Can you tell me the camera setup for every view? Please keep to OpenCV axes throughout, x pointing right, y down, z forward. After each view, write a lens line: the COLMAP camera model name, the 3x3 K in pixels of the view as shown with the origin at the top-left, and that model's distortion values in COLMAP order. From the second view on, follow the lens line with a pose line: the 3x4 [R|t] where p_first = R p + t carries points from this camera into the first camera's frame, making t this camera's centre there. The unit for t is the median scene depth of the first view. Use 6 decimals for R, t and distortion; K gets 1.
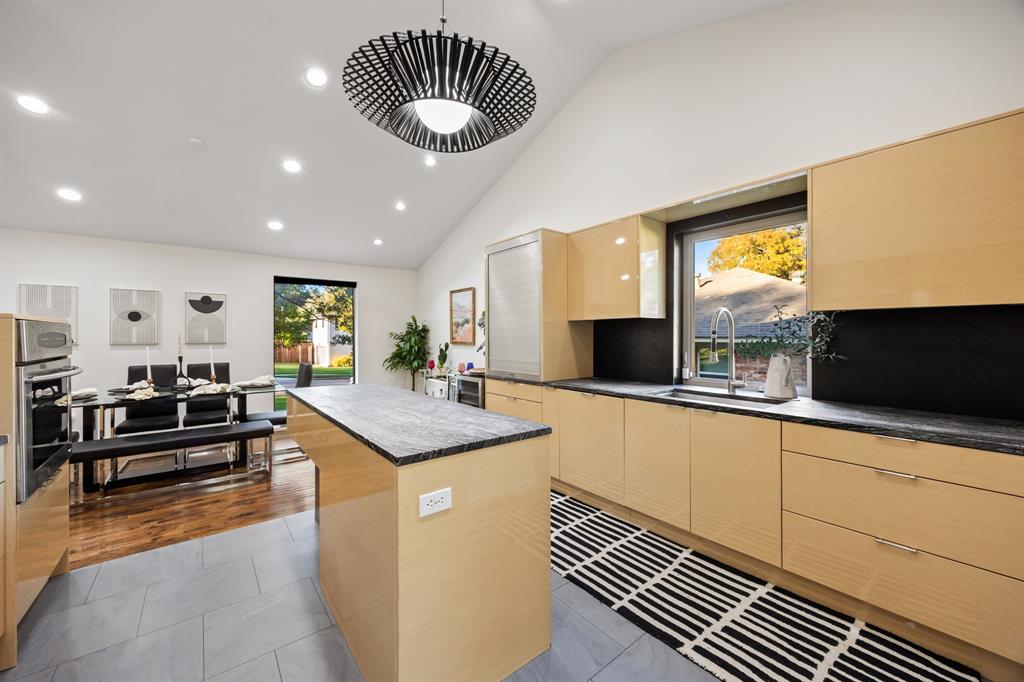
lens RADIAL K [[395.0, 0, 514.4], [0, 395.0, 330.6], [0, 0, 1]] dist [0.007478, -0.001411]
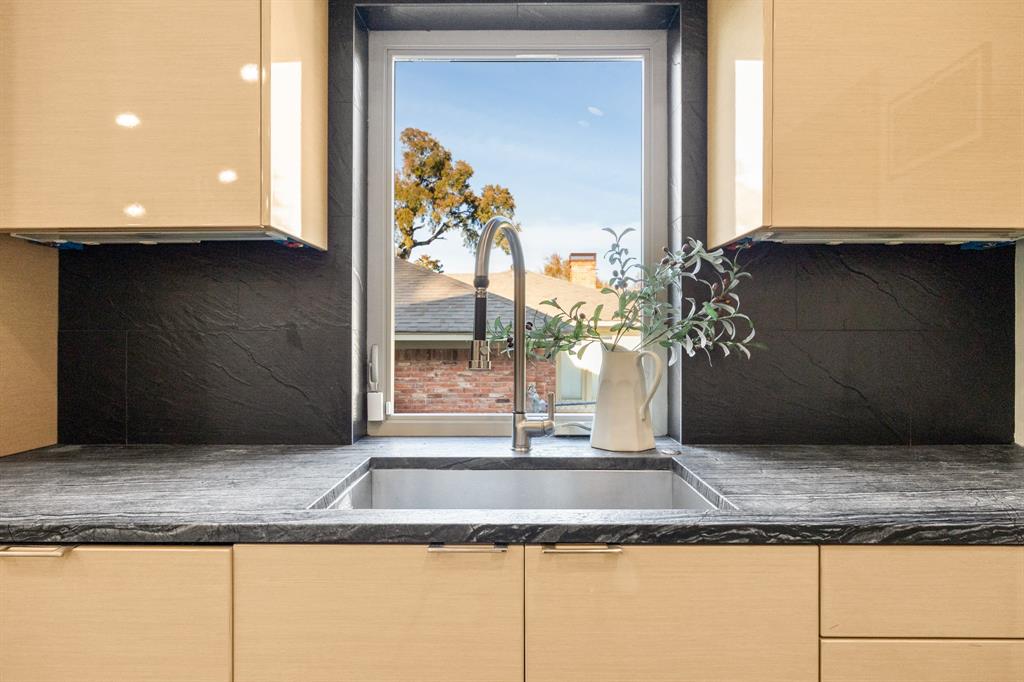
lens RADIAL K [[586.1, 0, 527.1], [0, 586.1, 329.8], [0, 0, 1]] dist [-0.001138, -0.000180]
pose [[0.628705, 0.000463, 0.777644, 0.085942], [-0.007589, 0.999956, 0.005541, 0.028664], [-0.777607, -0.009385, 0.628681, 0.475765]]
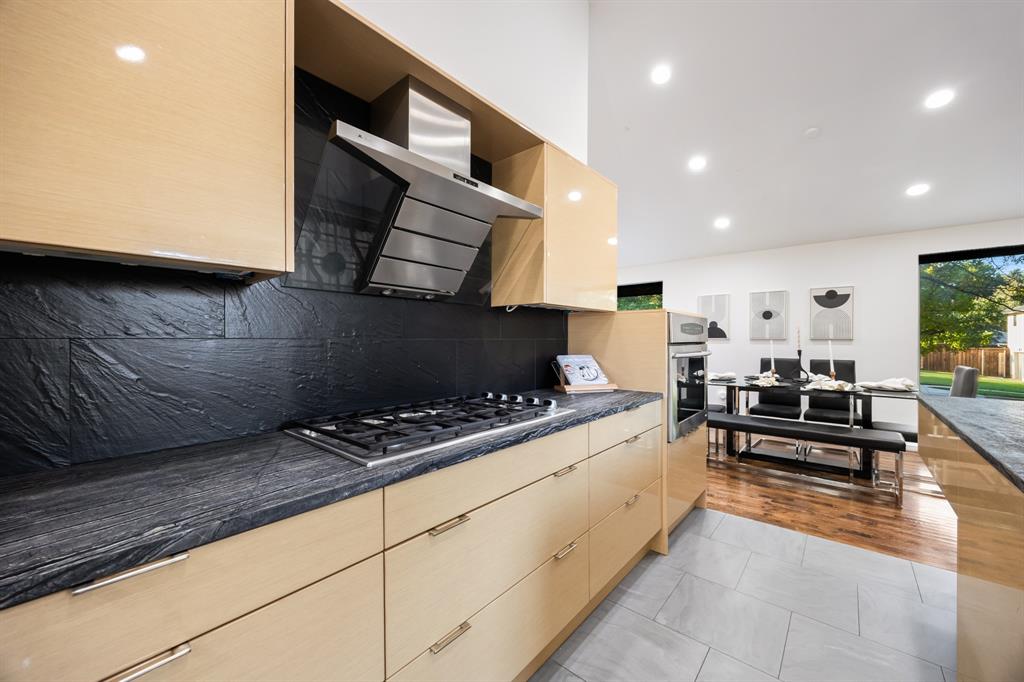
lens RADIAL K [[395.0, 0, 517.6], [0, 395.0, 339.0], [0, 0, 1]] dist [0.007478, -0.001411]
pose [[0.206443, 0.003755, -0.978451, 0.006551], [0.011437, 0.999915, 0.006250, 0.022658], [0.978392, -0.012481, 0.206383, 0.082901]]
